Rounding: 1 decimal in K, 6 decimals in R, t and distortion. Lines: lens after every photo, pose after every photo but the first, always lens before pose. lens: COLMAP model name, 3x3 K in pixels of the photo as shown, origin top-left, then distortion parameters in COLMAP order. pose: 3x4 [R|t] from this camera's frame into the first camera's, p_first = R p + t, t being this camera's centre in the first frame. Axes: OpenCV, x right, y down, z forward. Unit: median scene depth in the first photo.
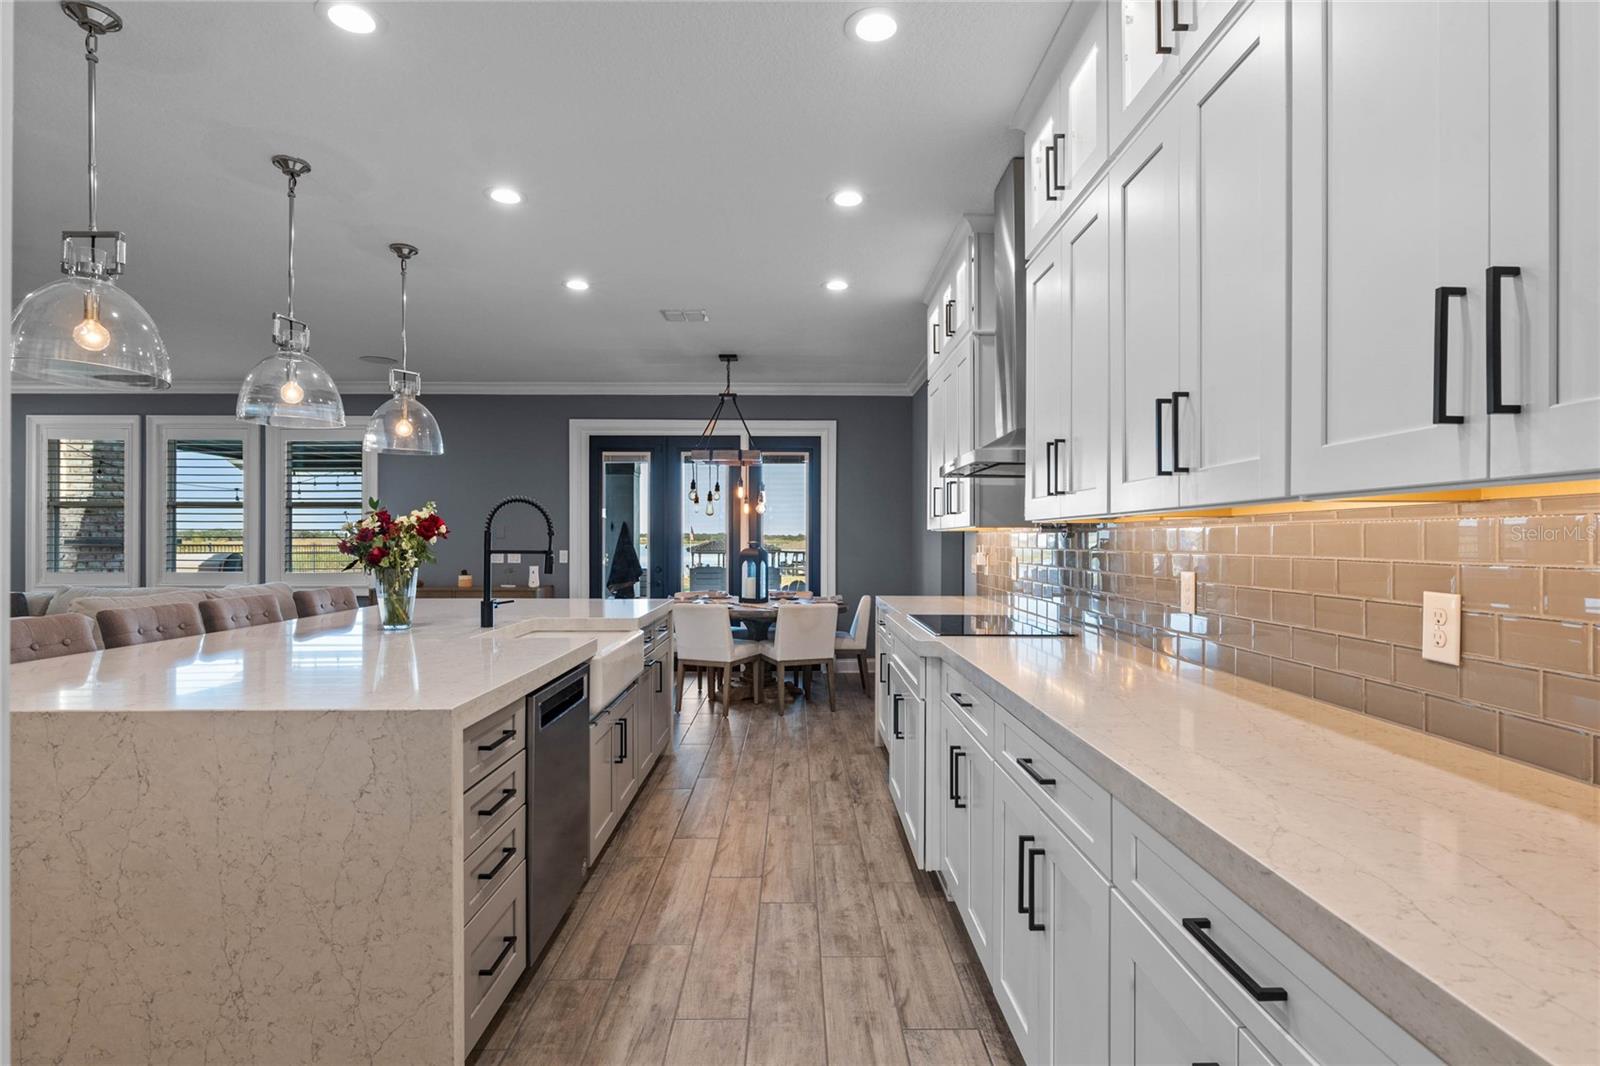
lens RADIAL K [[797.7, 0, 801.4], [0, 797.7, 539.5], [0, 0, 1]] dist [-0.002876, 0.000945]
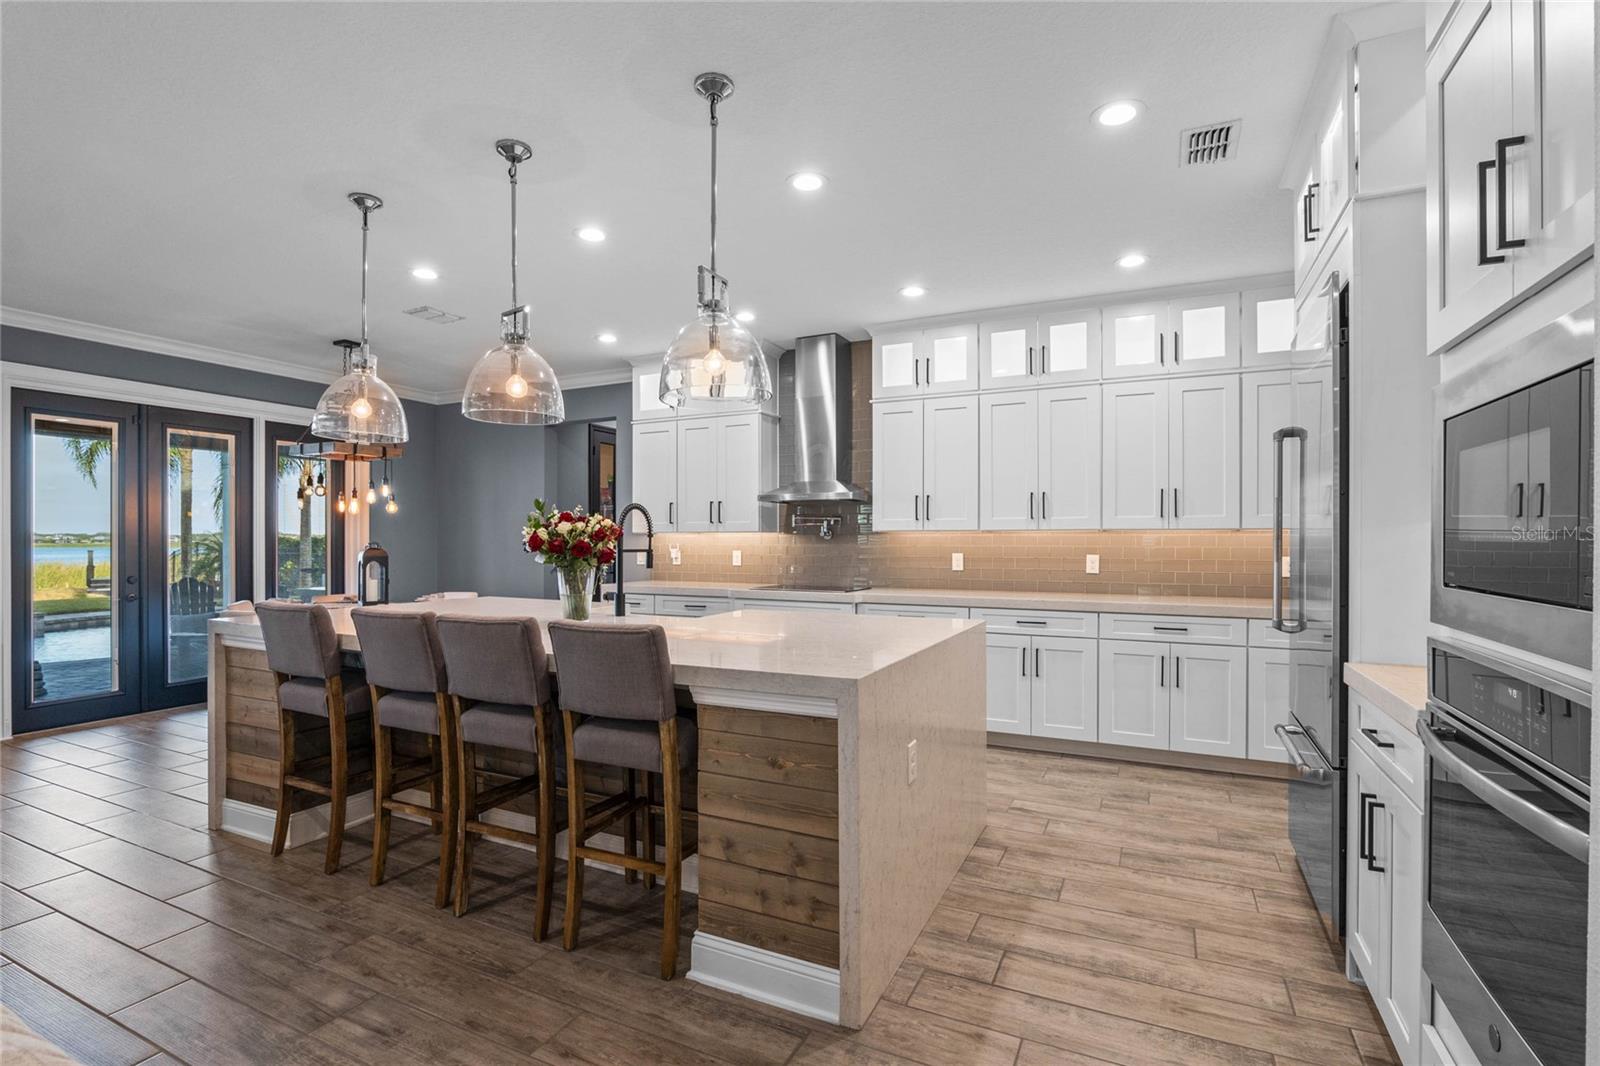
lens RADIAL K [[741.2, 0, 805.8], [0, 741.2, 539.9], [0, 0, 1]] dist [-0.027607, 0.010455]
pose [[0.439504, -0.000754, 0.898240, -0.997129], [0.000493, 1.000000, 0.000599, -0.000713], [-0.898241, 0.000180, 0.439504, 0.230617]]
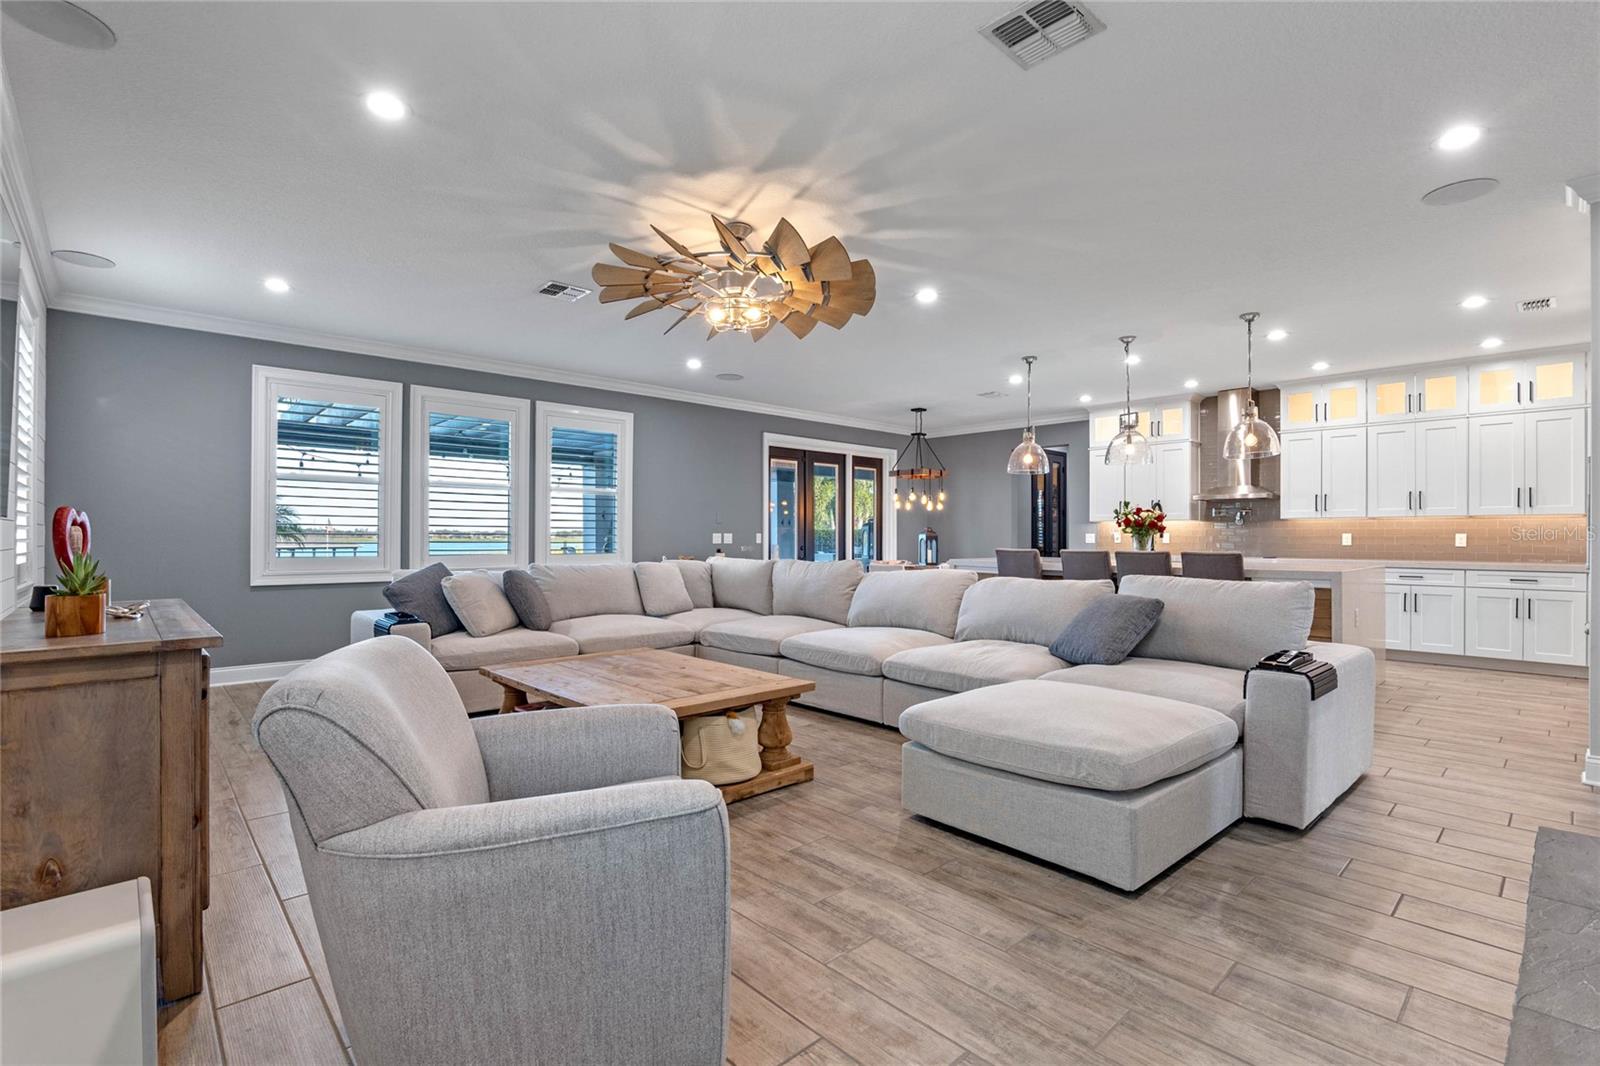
lens RADIAL K [[740.5, 0, 806.2], [0, 740.5, 534.0], [0, 0, 1]] dist [-0.024345, 0.006532]
pose [[0.734507, 0.004734, 0.678585, -1.982292], [-0.002993, 0.999989, -0.003737, 0.035121], [-0.678594, 0.000714, 0.734513, 0.127588]]
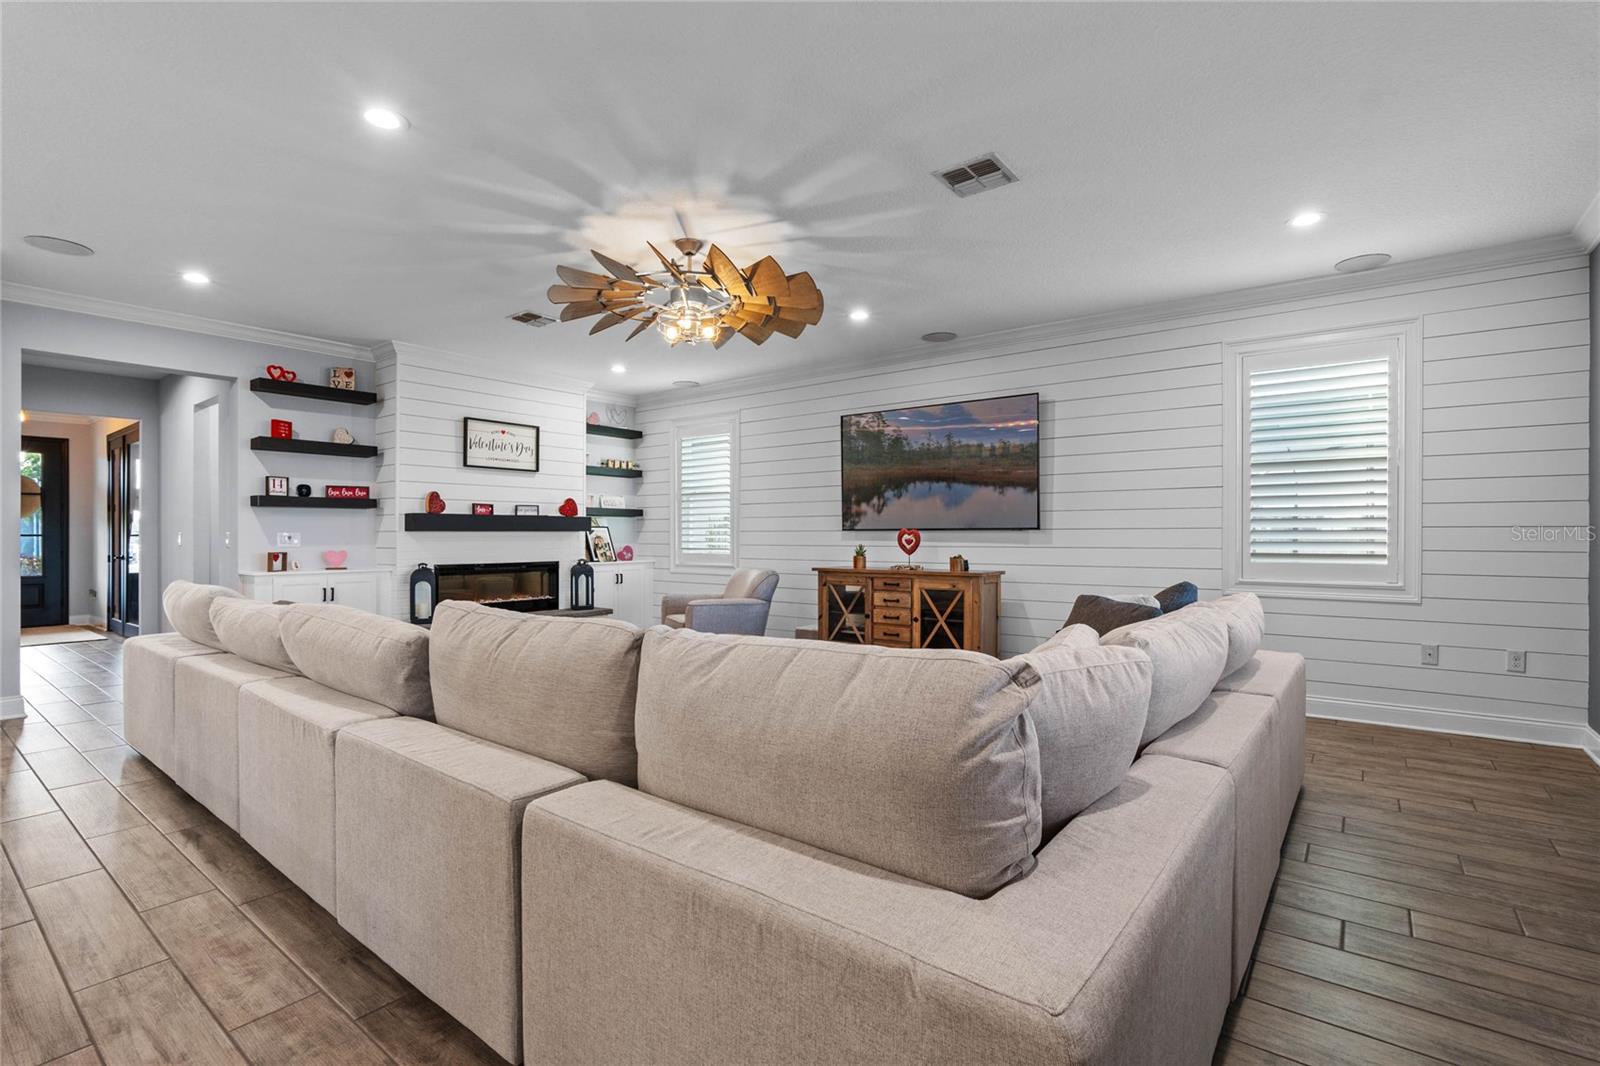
lens RADIAL K [[740.5, 0, 806.2], [0, 740.5, 534.0], [0, 0, 1]] dist [-0.024345, 0.006532]
pose [[-0.613015, 0.001688, -0.790069, -0.696420], [0.002098, 0.999998, 0.000509, 0.026959], [0.790068, -0.001346, -0.613018, 1.640939]]
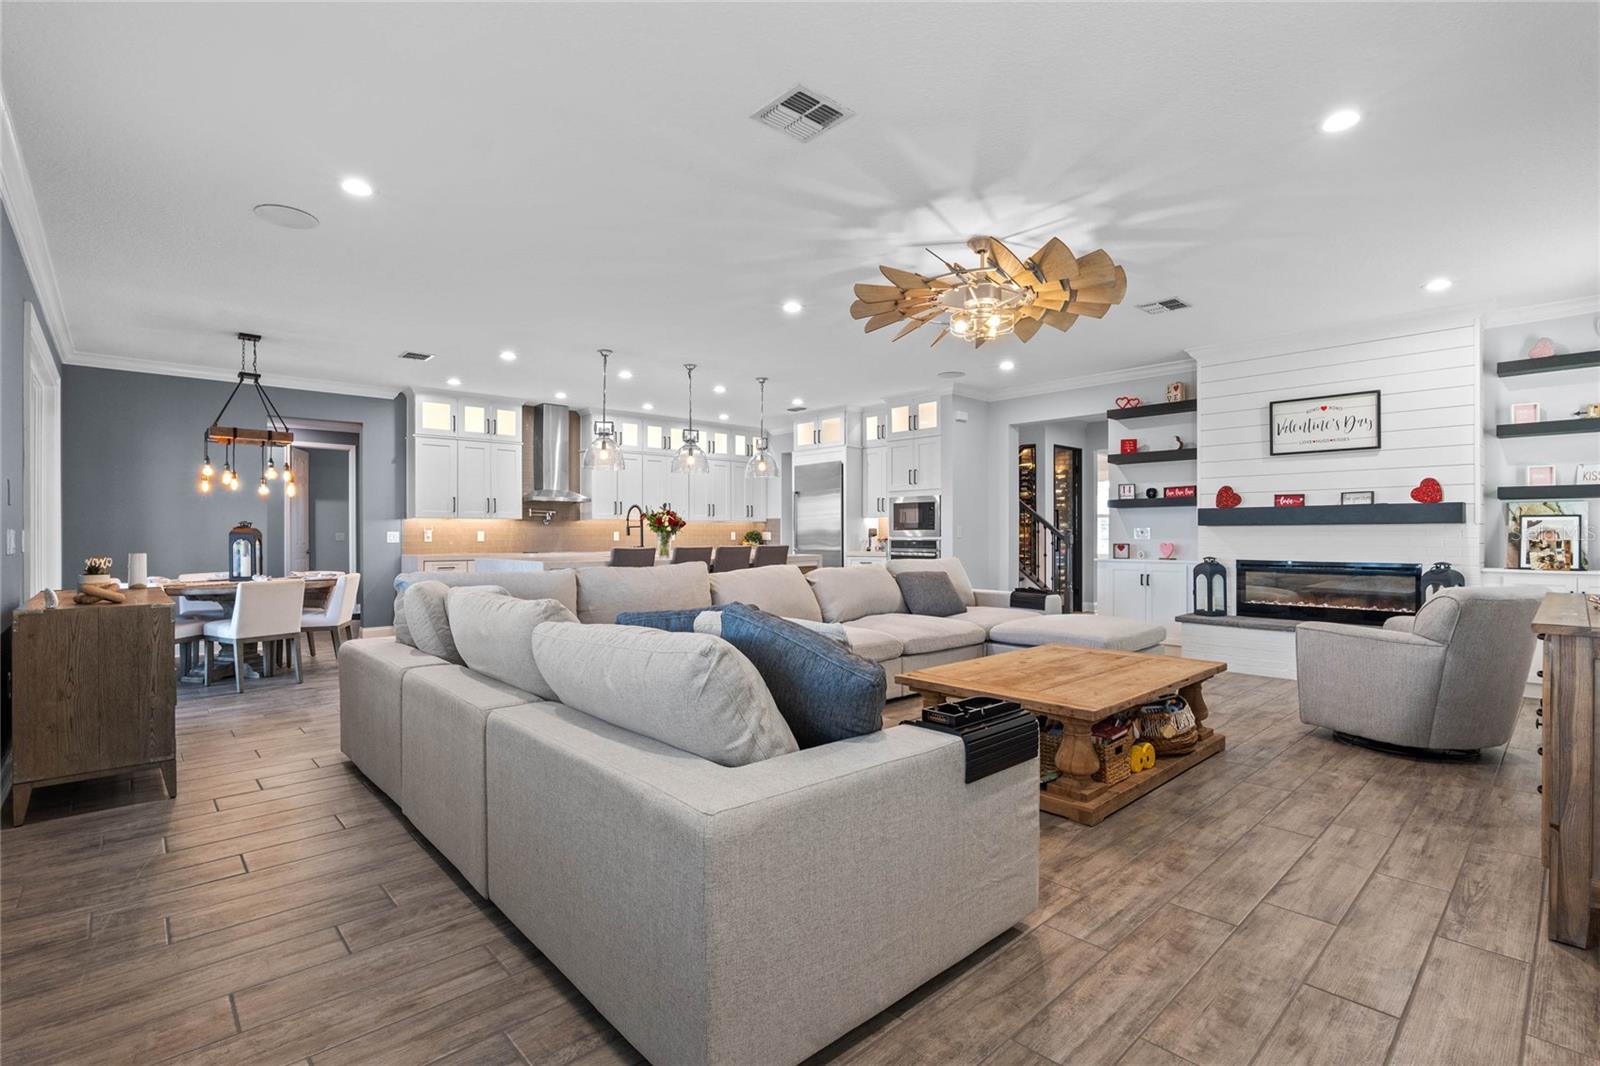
lens RADIAL K [[740.5, 0, 806.2], [0, 740.5, 534.0], [0, 0, 1]] dist [-0.024345, 0.006532]
pose [[-0.678516, 0.003466, 0.734578, -1.976892], [0.004107, 0.999991, -0.000924, 0.035667], [-0.734574, 0.002390, -0.678524, 1.769841]]
